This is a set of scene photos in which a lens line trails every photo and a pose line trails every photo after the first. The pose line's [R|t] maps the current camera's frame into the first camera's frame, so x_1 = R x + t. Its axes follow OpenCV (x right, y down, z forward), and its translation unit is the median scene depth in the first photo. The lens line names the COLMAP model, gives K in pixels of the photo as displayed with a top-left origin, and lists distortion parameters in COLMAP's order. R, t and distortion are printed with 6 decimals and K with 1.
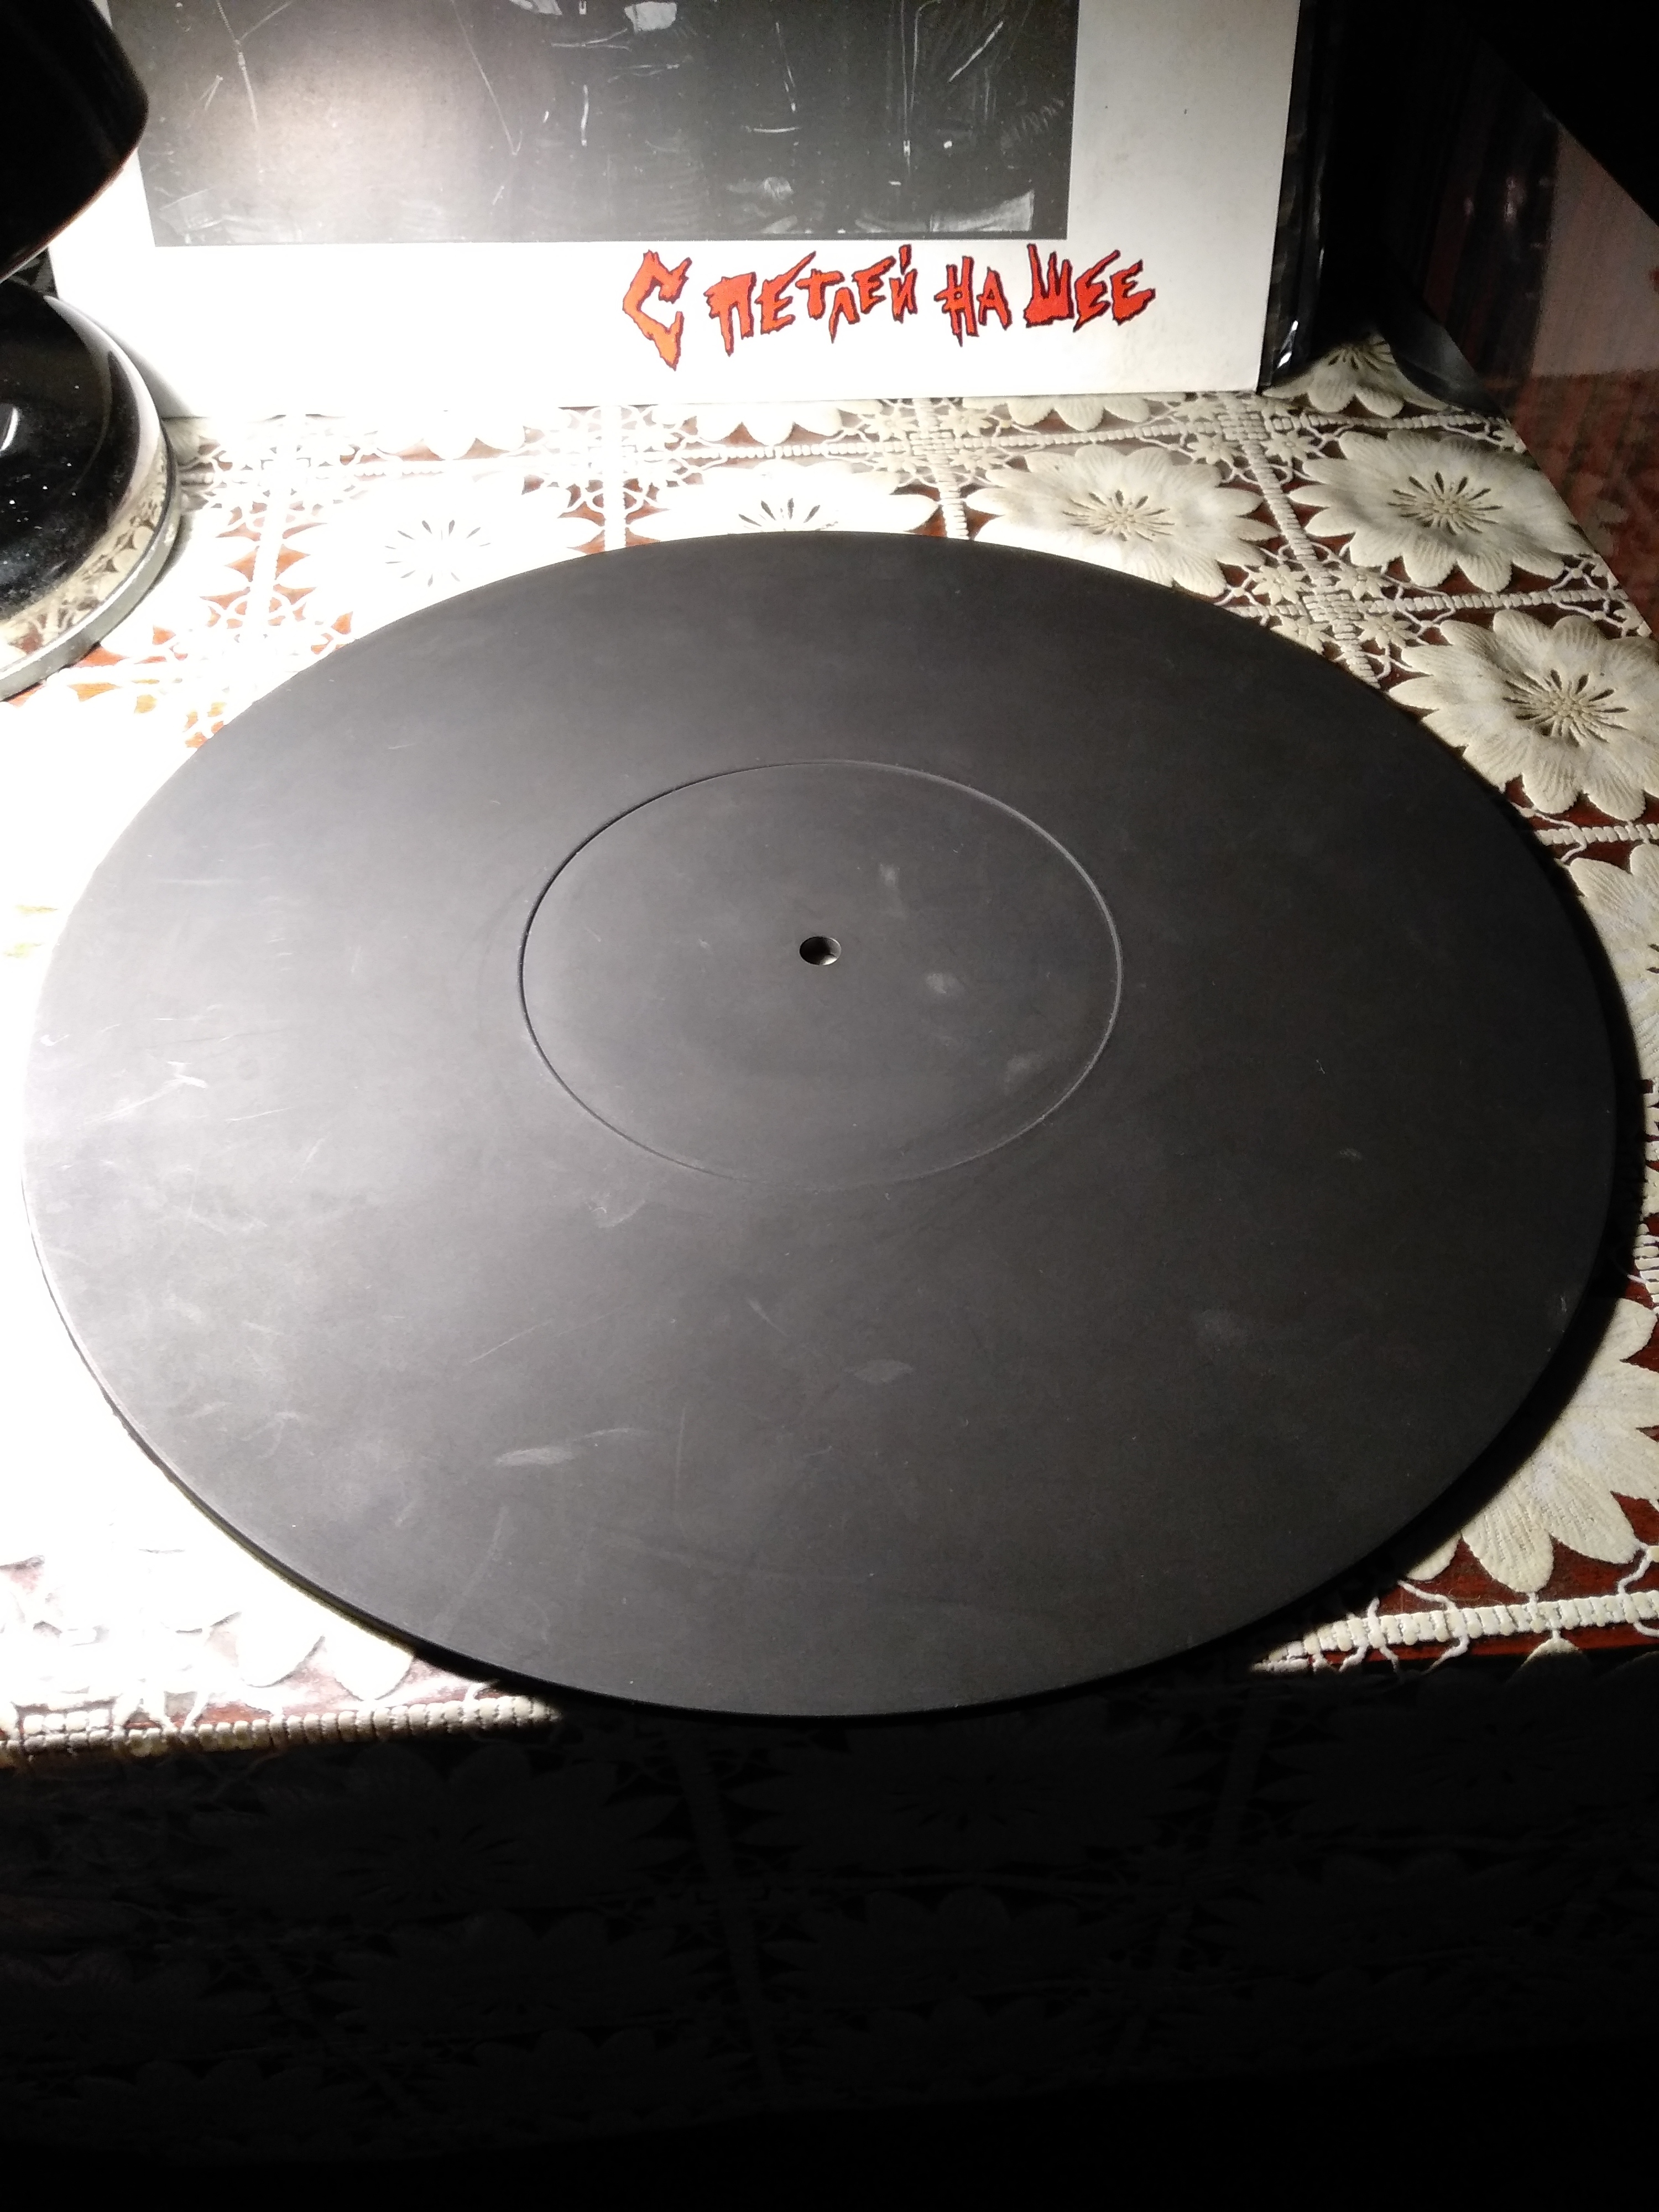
lens RADIAL K [[1668.6, 0, 803.2], [0, 1668.6, 1105.6], [0, 0, 1]] dist [0.025650, -0.003826]
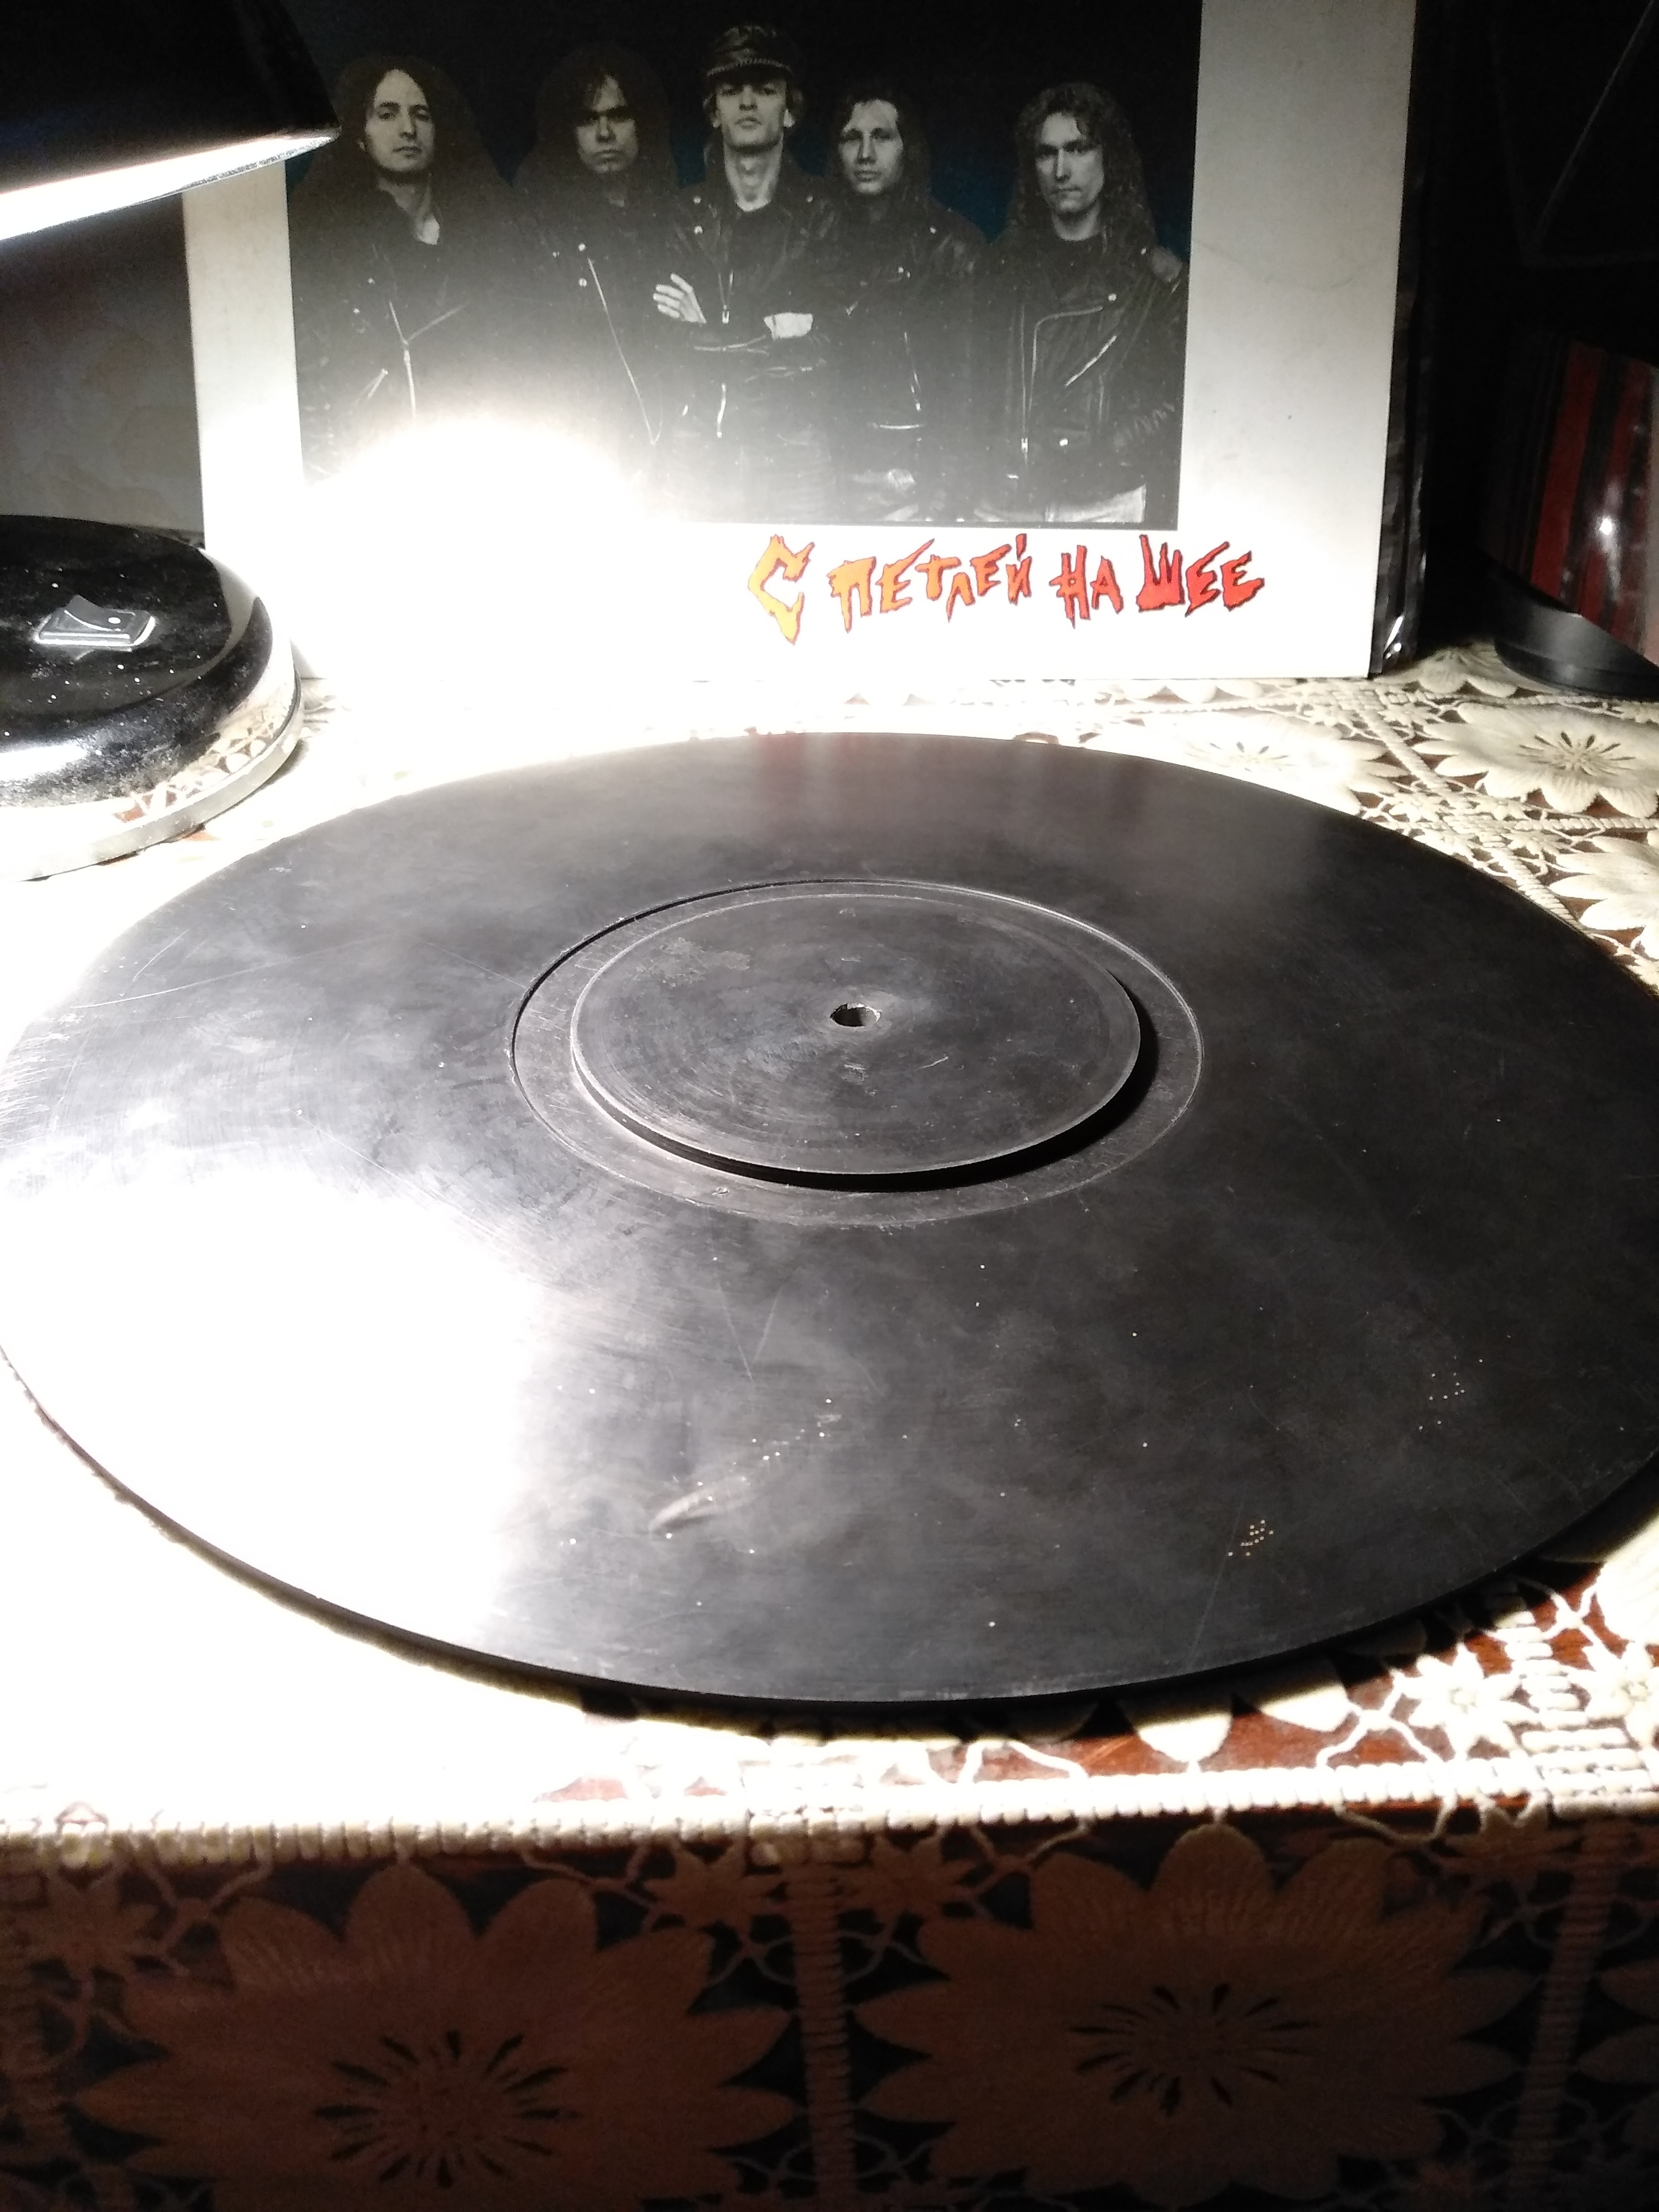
lens RADIAL K [[1683.2, 0, 829.5], [0, 1683.2, 1106.0], [0, 0, 1]] dist [0.041257, -0.044365]
pose [[0.999464, 0.021965, -0.024254, -0.024915], [-0.027868, 0.959856, -0.279105, 0.123461], [0.017150, 0.279631, 0.959954, 0.093281]]
